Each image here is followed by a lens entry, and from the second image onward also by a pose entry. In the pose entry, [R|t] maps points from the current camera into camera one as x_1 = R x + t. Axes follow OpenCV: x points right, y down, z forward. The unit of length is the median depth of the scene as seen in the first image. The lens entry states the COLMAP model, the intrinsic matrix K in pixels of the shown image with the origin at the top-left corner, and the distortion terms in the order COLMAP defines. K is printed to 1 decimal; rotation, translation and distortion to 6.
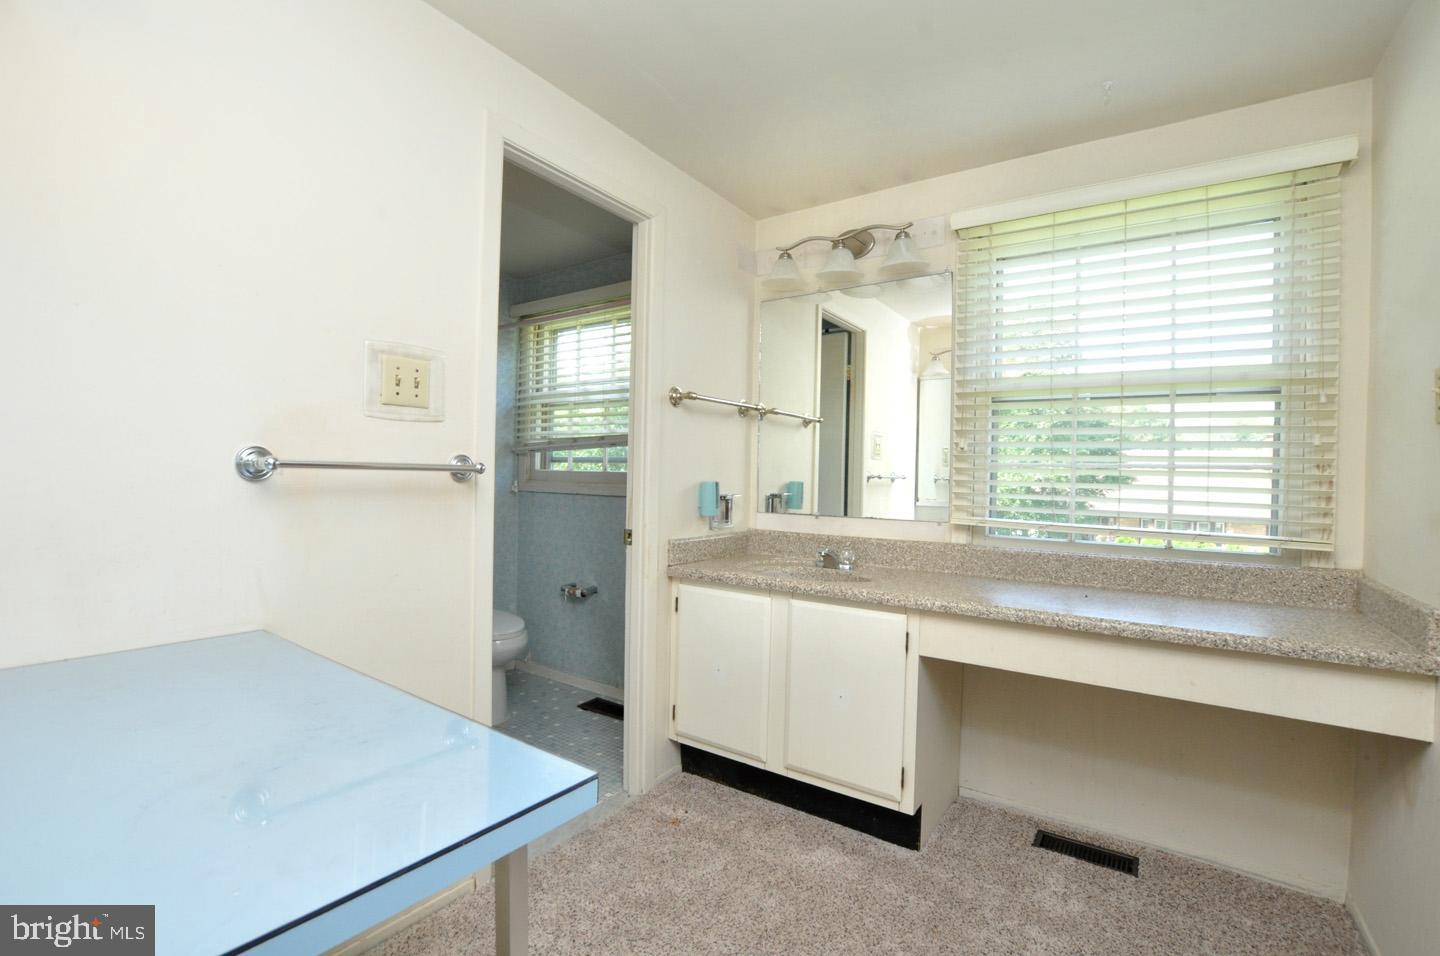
lens RADIAL K [[625.0, 0, 722.7], [0, 625.0, 478.1], [0, 0, 1]] dist [-0.034667, -0.000344]
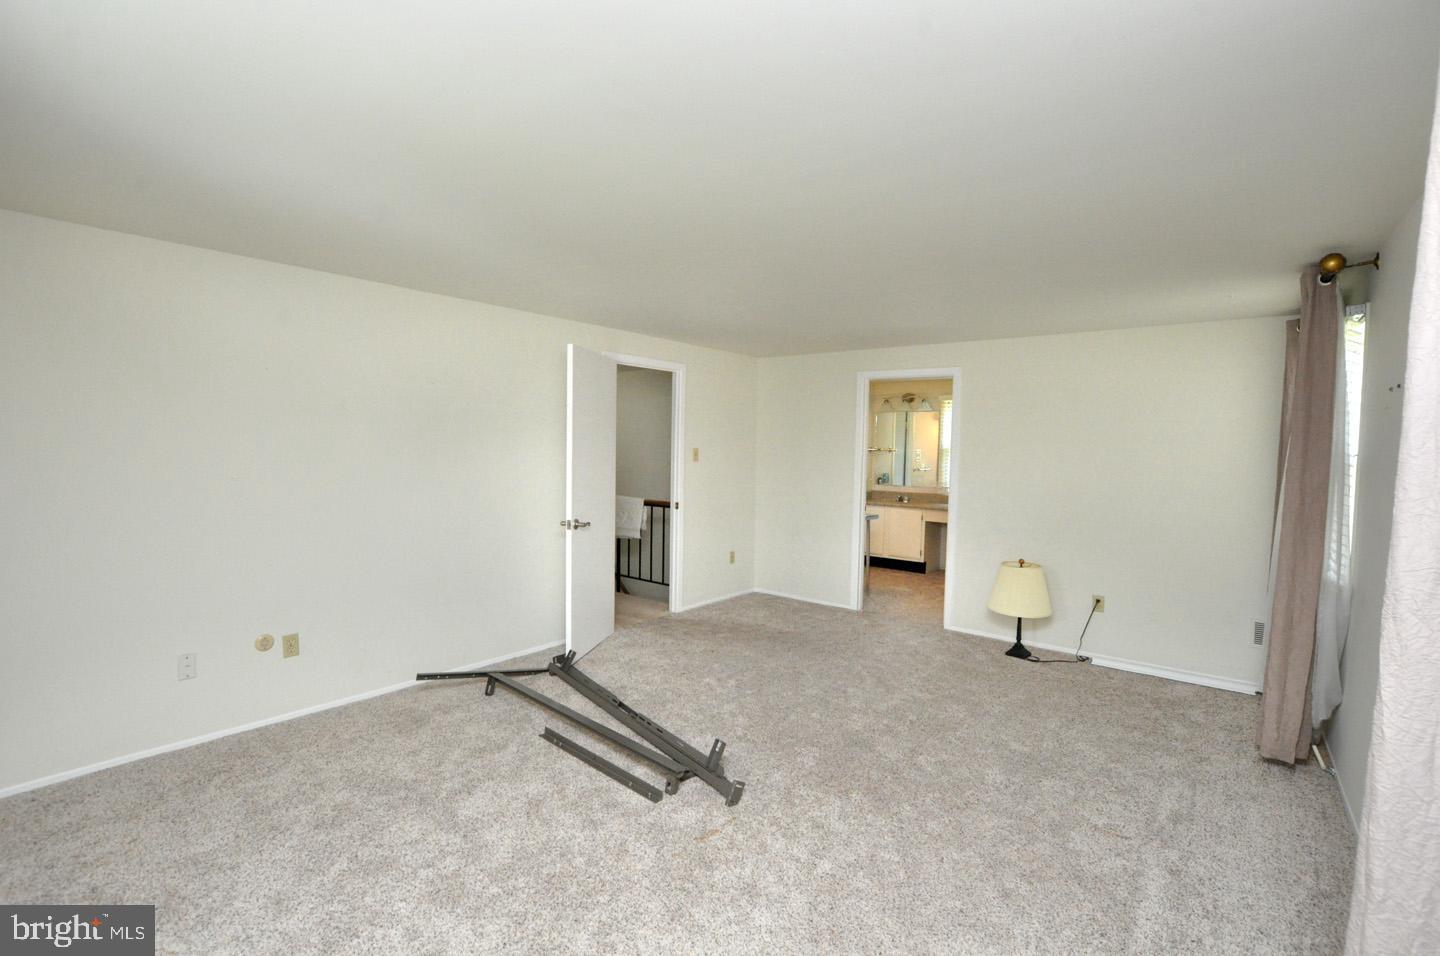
lens RADIAL K [[625.0, 0, 717.7], [0, 625.0, 476.4], [0, 0, 1]] dist [-0.034667, -0.000344]
pose [[0.997686, 0.002467, -0.067939, -0.540968], [0.001548, 0.998258, 0.058981, -0.176332], [0.067966, -0.058950, 0.995945, -2.223552]]
